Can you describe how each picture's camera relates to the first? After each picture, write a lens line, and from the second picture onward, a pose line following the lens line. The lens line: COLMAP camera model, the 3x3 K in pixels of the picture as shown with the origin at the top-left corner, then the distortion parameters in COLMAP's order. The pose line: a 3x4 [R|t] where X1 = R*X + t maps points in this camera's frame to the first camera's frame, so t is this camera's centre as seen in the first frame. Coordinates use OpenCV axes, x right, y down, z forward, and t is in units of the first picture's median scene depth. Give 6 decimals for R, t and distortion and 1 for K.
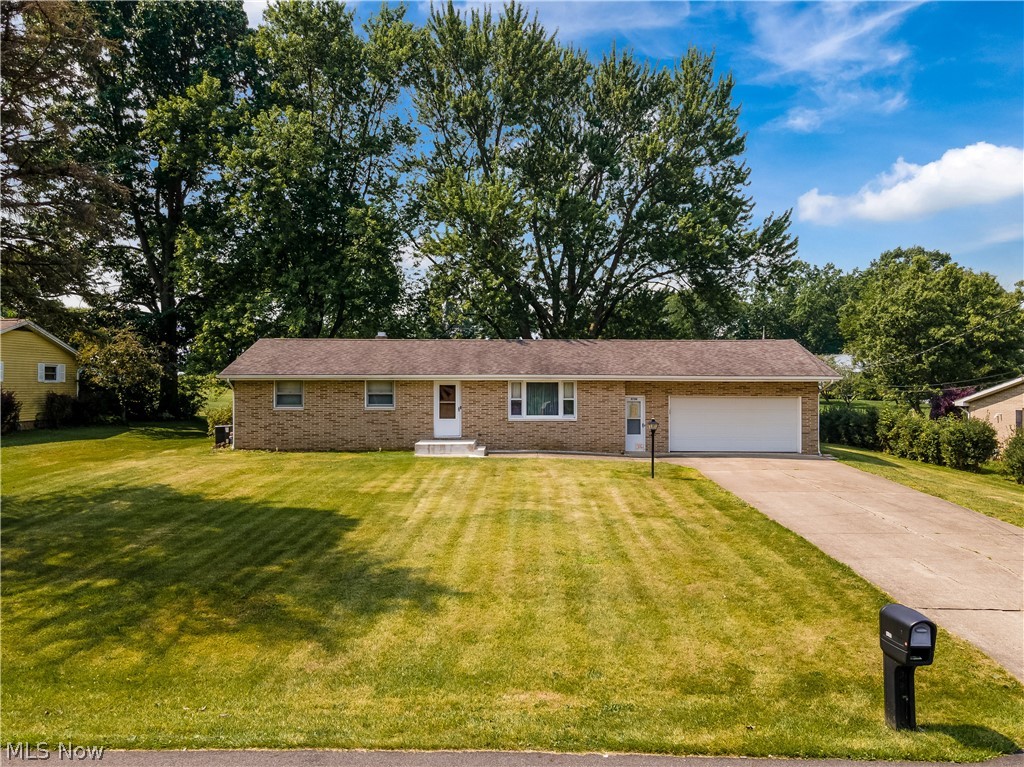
lens RADIAL K [[754.7, 0, 508.2], [0, 754.7, 387.2], [0, 0, 1]] dist [0.048017, 0.005865]
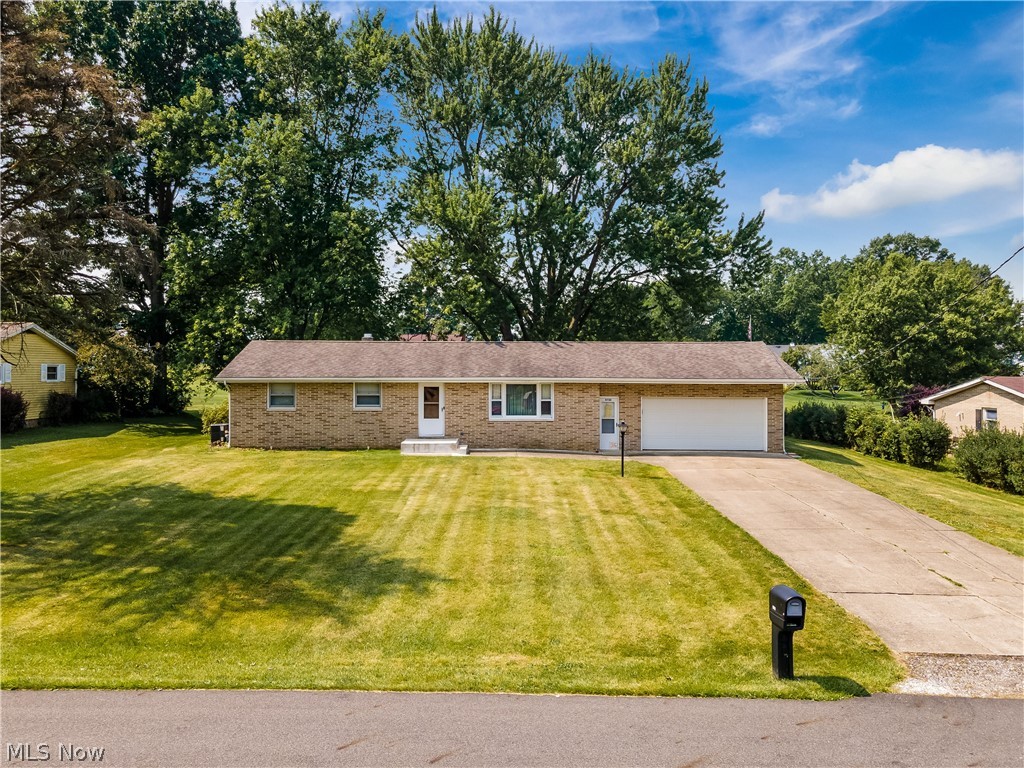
lens RADIAL K [[787.5, 0, 480.8], [0, 787.5, 373.8], [0, 0, 1]] dist [0.047941, -0.003326]
pose [[0.999927, -0.000950, -0.012022, 0.002269], [0.000968, 0.999999, 0.001429, -0.023393], [0.012021, -0.001440, 0.999927, -0.105089]]
